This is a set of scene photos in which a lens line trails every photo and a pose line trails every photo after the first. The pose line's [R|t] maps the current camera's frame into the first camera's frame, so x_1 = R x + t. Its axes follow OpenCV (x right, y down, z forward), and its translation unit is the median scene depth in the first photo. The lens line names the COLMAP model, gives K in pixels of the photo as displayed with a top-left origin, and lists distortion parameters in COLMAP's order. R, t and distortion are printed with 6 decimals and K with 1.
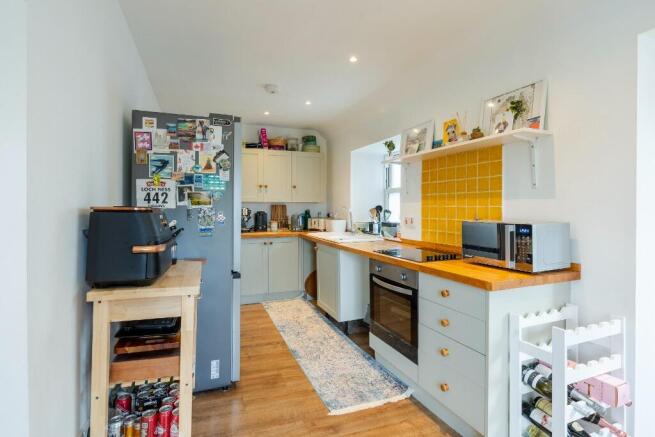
lens RADIAL K [[332.8, 0, 327.1], [0, 332.8, 205.3], [0, 0, 1]] dist [0.000122, 0.000274]
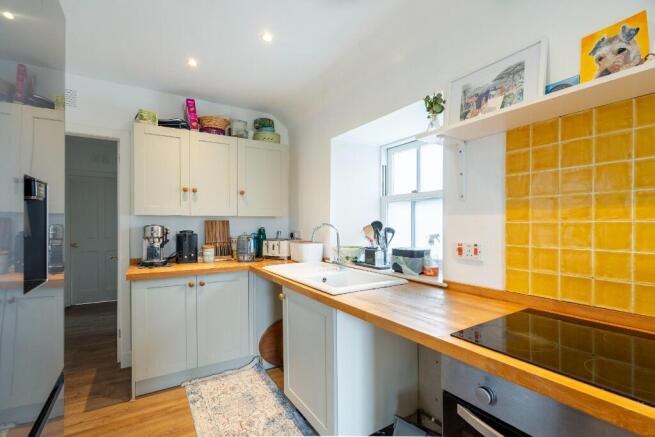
lens RADIAL K [[303.7, 0, 327.7], [0, 303.7, 222.1], [0, 0, 1]] dist [-0.000221, 0.000165]
pose [[0.983596, -0.000831, 0.180384, -0.042328], [0.000877, 1.000000, -0.000177, 0.002441], [-0.180384, 0.000332, 0.983596, 0.405681]]
